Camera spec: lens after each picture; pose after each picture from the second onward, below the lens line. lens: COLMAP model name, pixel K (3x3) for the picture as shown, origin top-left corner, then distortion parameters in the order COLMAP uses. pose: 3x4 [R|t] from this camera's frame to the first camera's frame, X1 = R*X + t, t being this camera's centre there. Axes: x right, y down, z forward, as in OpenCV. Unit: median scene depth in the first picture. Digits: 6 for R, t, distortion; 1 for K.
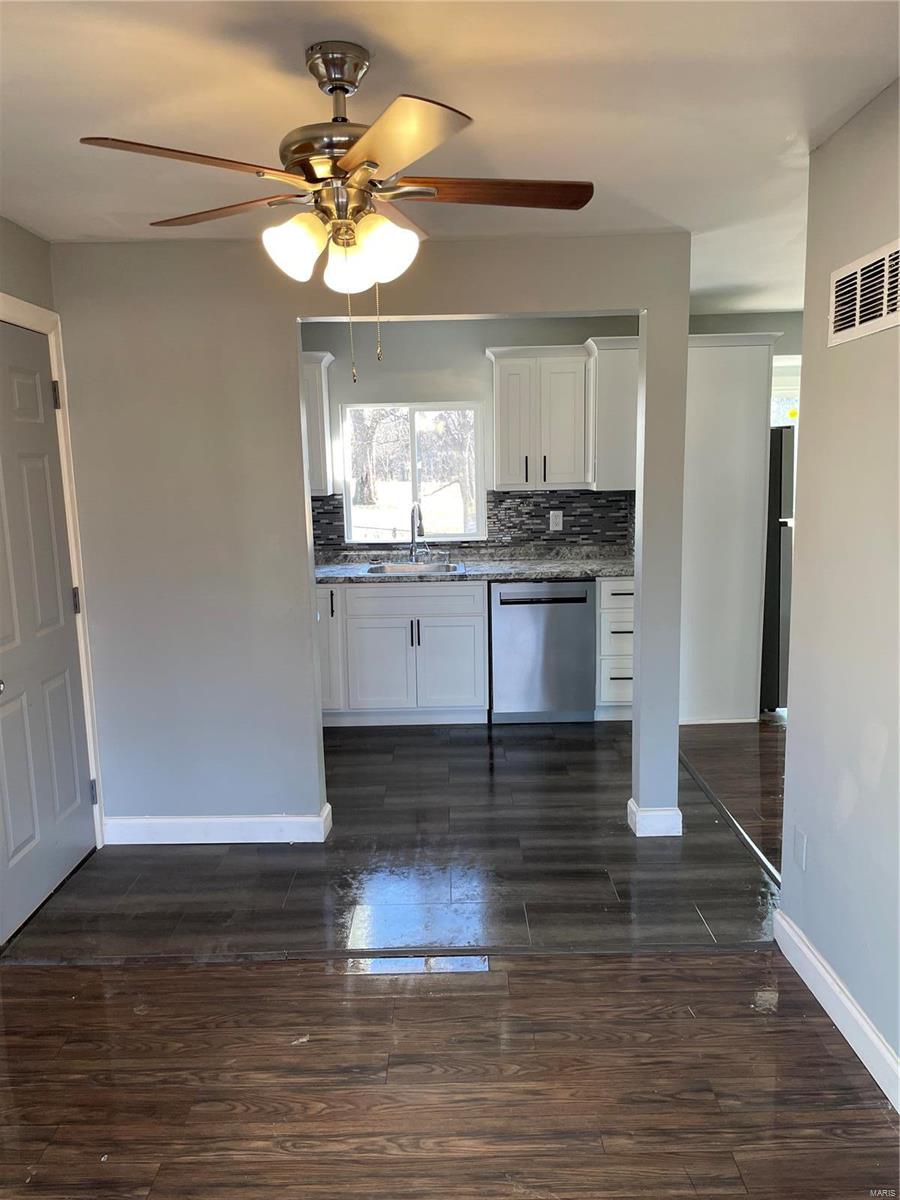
lens RADIAL K [[919.1, 0, 450.4], [0, 919.1, 601.1], [0, 0, 1]] dist [0.072750, -0.088586]
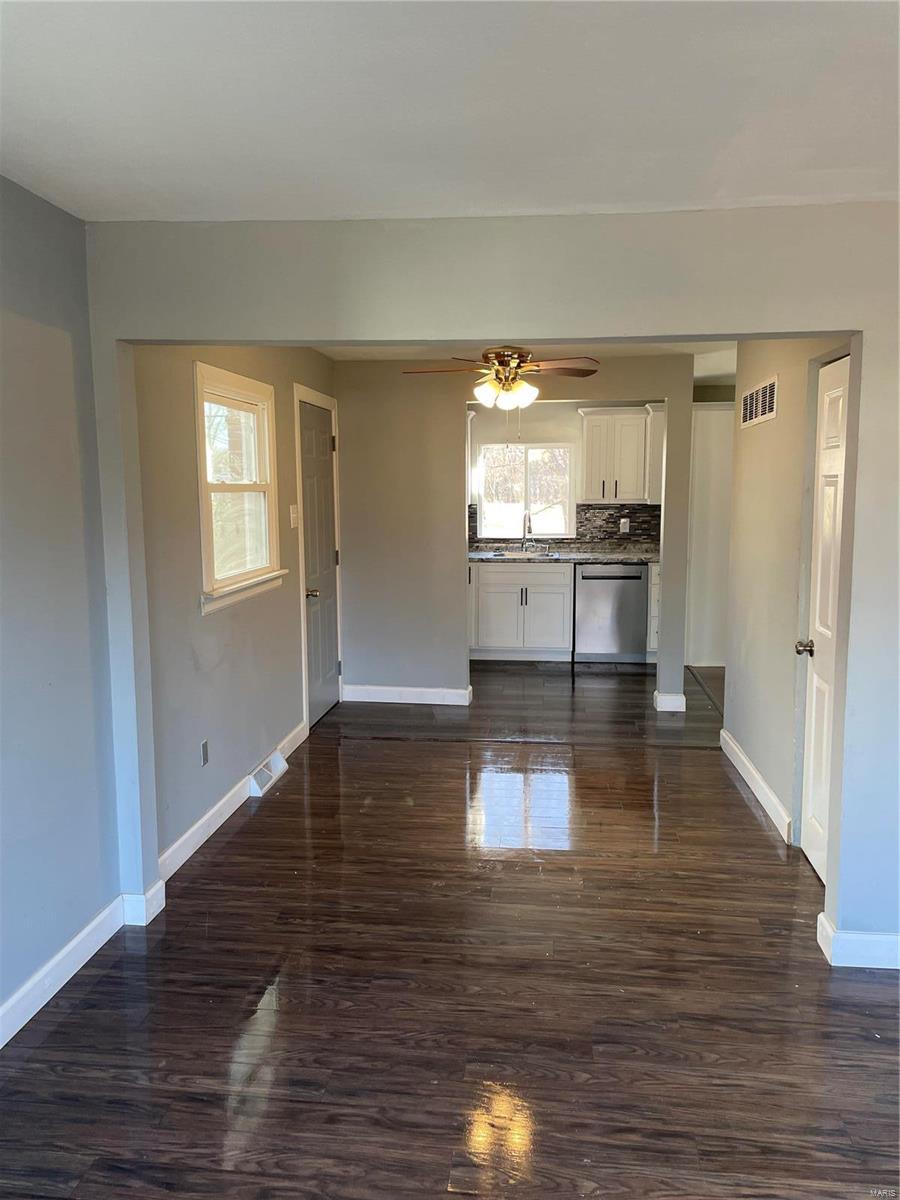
lens RADIAL K [[919.1, 0, 440.1], [0, 919.1, 595.5], [0, 0, 1]] dist [0.072750, -0.088586]
pose [[0.992226, 0.030500, -0.120652, 0.009286], [-0.034112, 0.999026, -0.027983, 0.108808], [0.119681, 0.031881, 0.992300, -0.693741]]
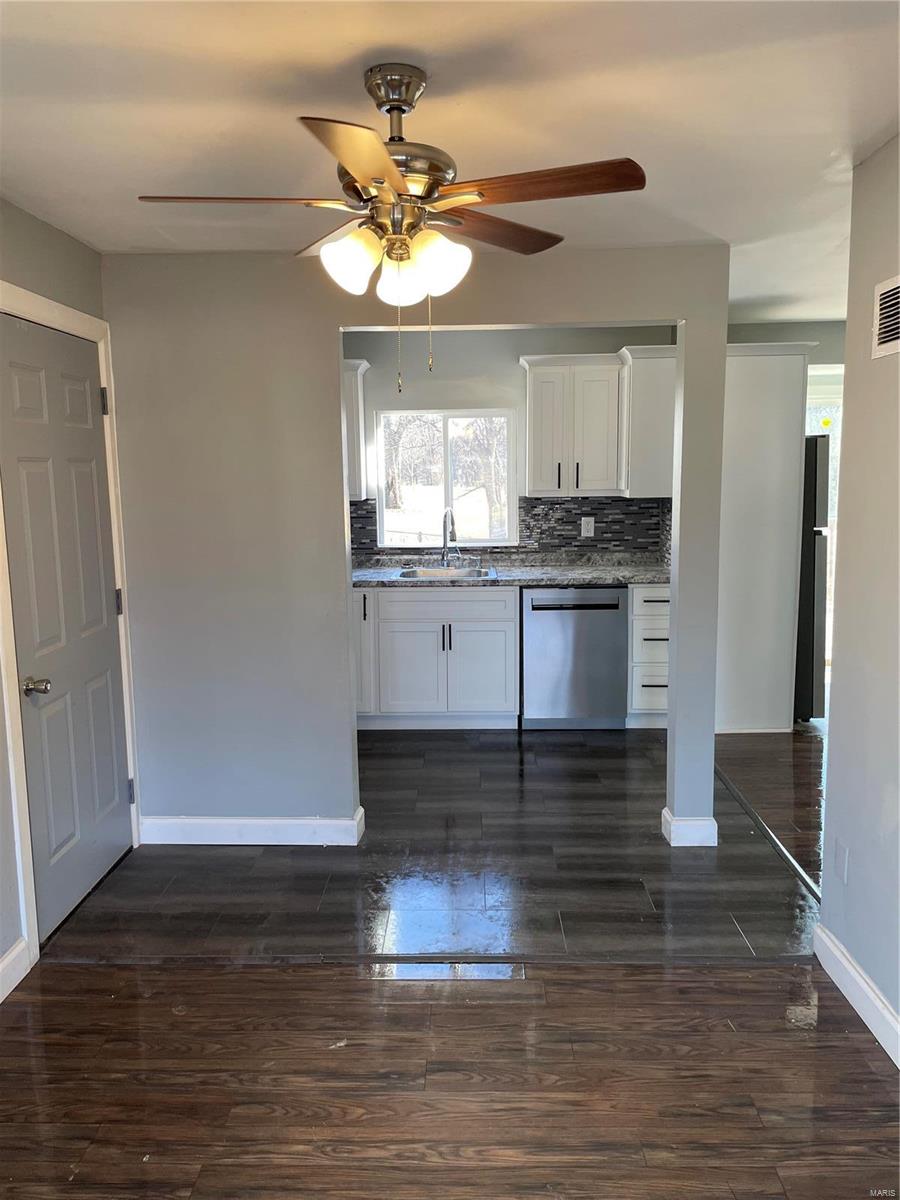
lens RADIAL K [[919.1, 0, 450.2], [0, 919.1, 582.9], [0, 0, 1]] dist [0.072750, -0.088586]
pose [[0.999631, 0.010883, -0.024878, -0.014101], [-0.011480, 0.999647, -0.023972, -0.001225], [0.024608, 0.024248, 0.999403, -0.006577]]
